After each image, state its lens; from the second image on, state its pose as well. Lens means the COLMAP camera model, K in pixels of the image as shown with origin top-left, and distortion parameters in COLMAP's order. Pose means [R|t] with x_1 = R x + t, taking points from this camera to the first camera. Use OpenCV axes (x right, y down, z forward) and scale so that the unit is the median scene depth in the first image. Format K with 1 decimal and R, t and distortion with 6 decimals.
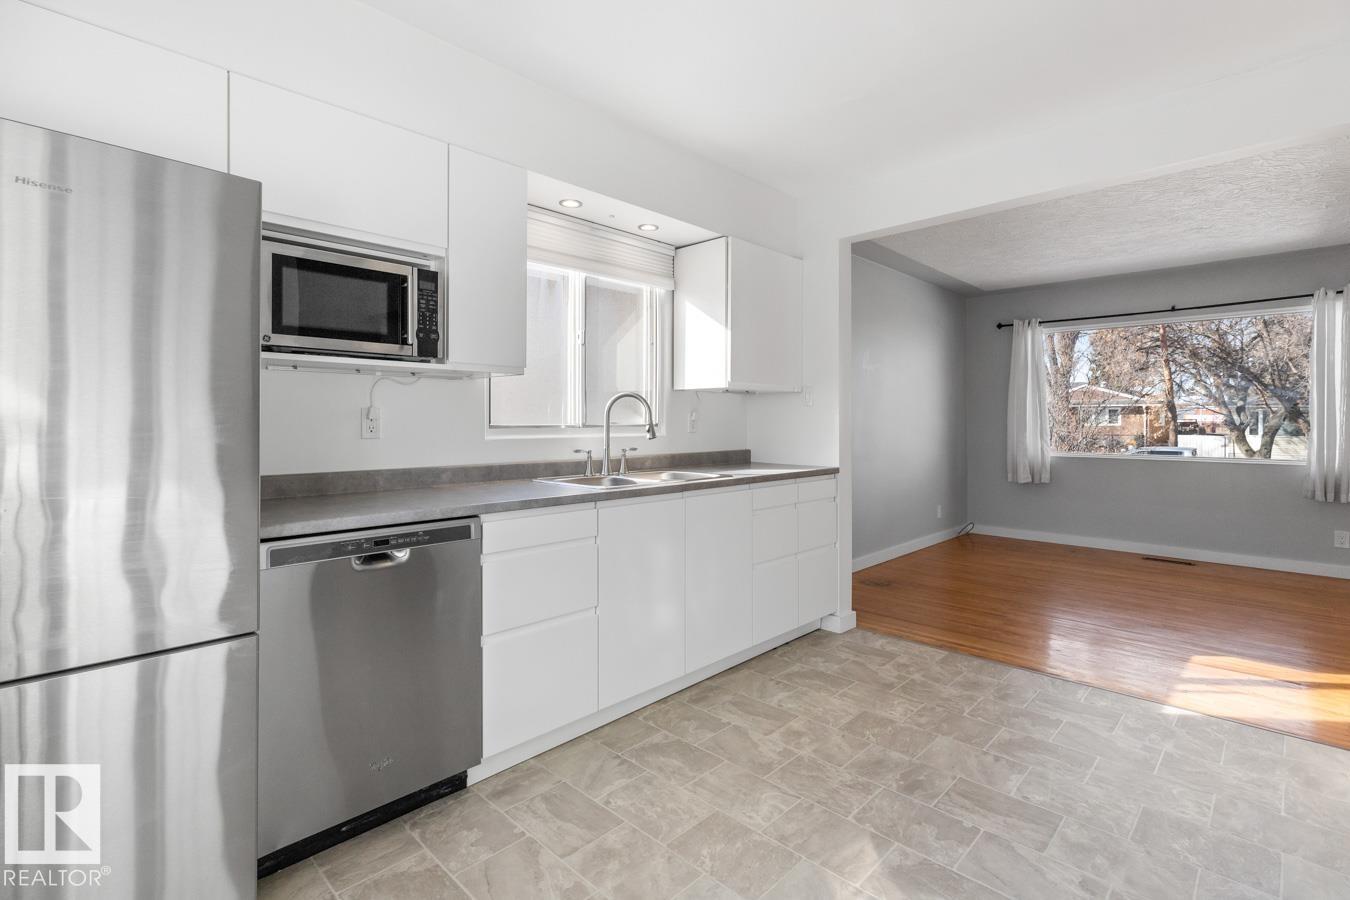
lens RADIAL K [[632.8, 0, 661.5], [0, 632.8, 418.9], [0, 0, 1]] dist [0.000388, -0.000137]
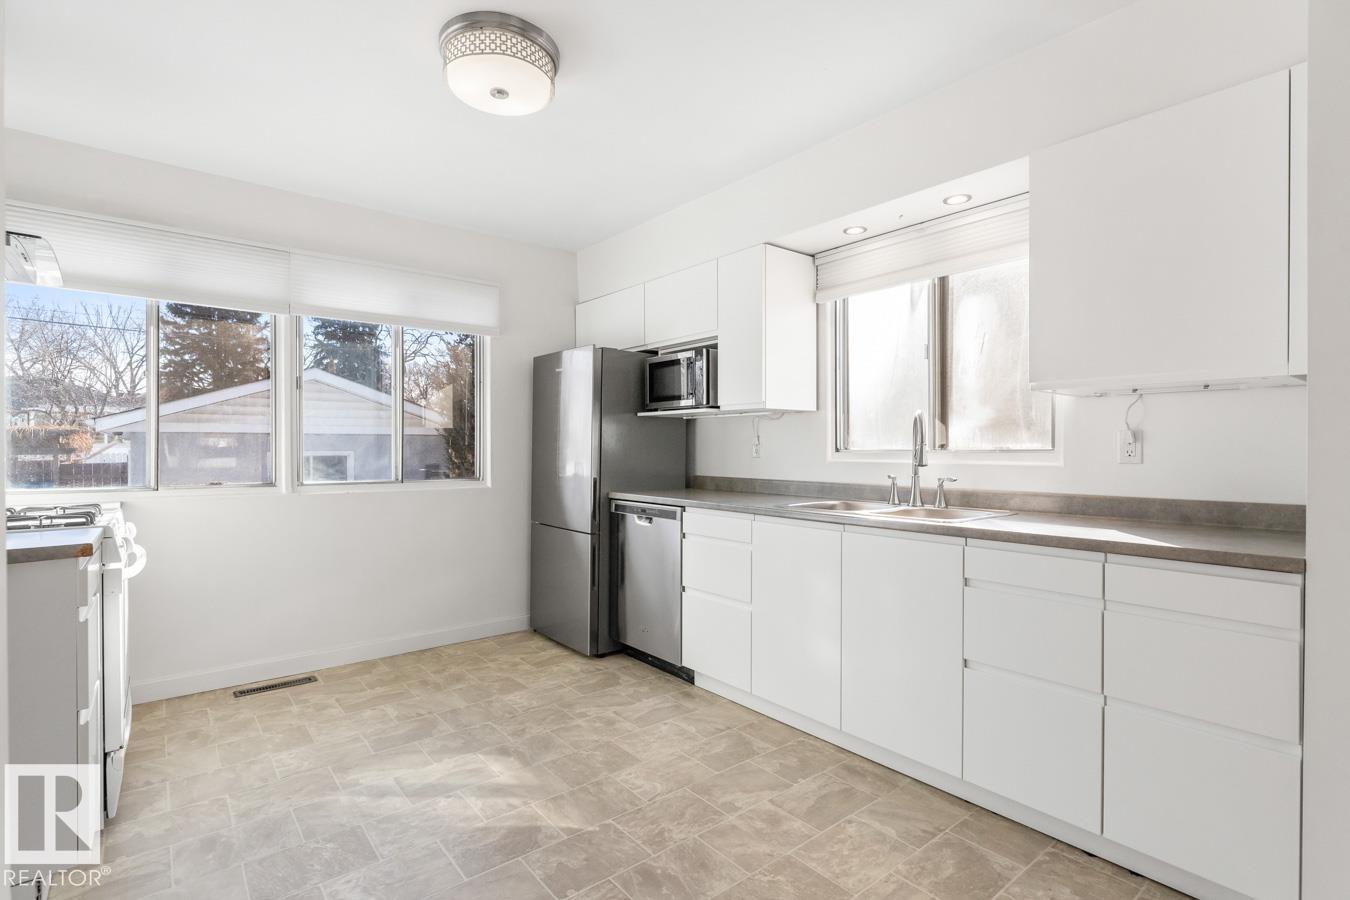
lens RADIAL K [[654.5, 0, 694.3], [0, 654.5, 452.9], [0, 0, 1]] dist [-0.001729, -0.000307]
pose [[-0.095203, 0.006789, -0.995435, 1.024319], [0.002740, 0.999975, 0.006558, 0.008670], [0.995454, -0.002103, -0.095220, 0.934407]]
